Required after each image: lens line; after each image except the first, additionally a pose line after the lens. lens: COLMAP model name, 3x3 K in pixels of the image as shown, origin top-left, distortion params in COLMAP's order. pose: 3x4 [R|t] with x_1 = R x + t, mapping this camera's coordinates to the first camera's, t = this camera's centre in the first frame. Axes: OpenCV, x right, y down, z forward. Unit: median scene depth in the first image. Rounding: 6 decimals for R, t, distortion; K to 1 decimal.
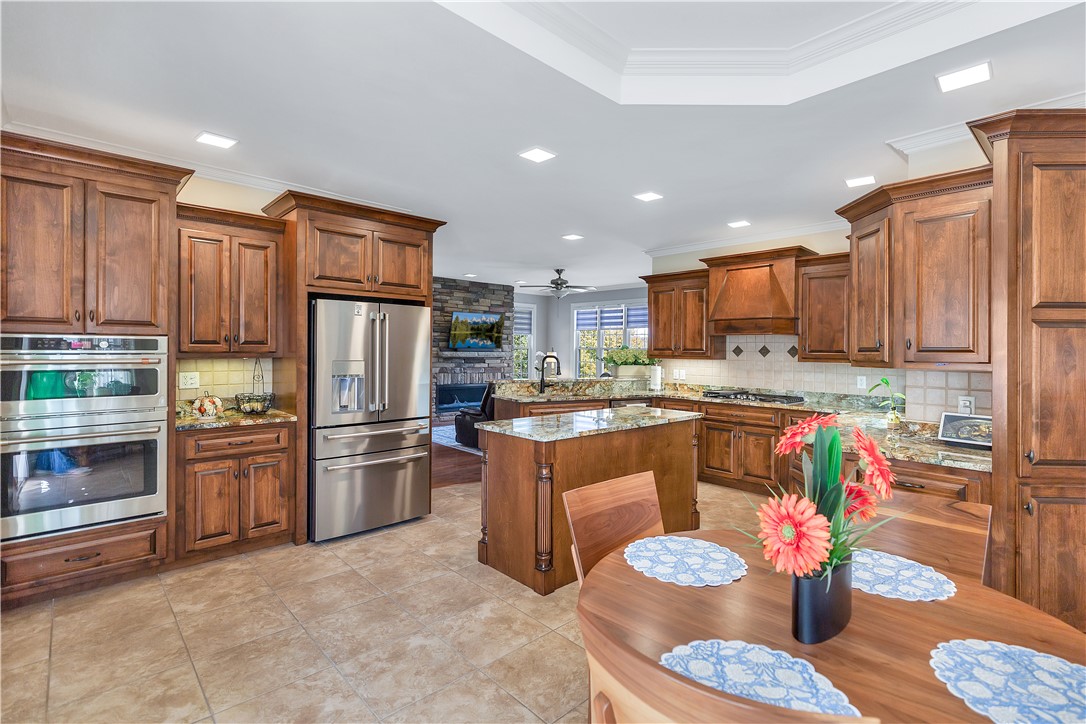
lens RADIAL K [[503.7, 0, 545.8], [0, 503.7, 351.3], [0, 0, 1]] dist [0.003345, 0.000628]
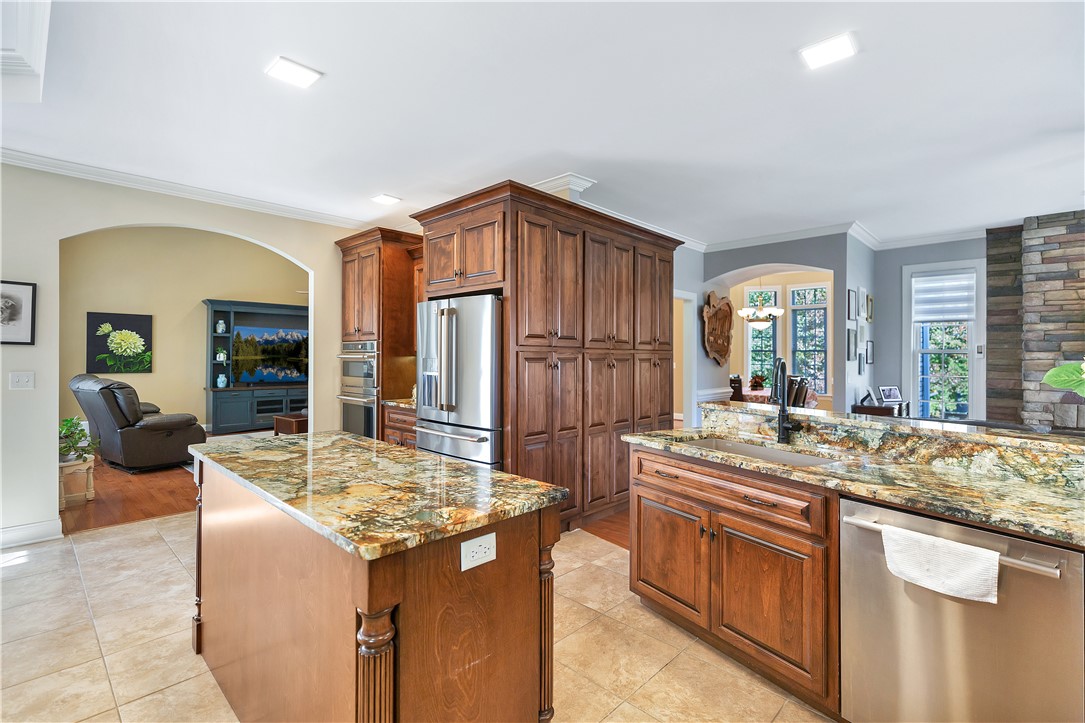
lens RADIAL K [[503.3, 0, 545.3], [0, 503.3, 350.8], [0, 0, 1]] dist [0.003345, 0.000628]
pose [[0.052366, -0.019412, -0.998439, 0.412080], [-0.012062, 0.999726, -0.020070, 0.011219], [0.998555, 0.013094, 0.052117, 0.710116]]
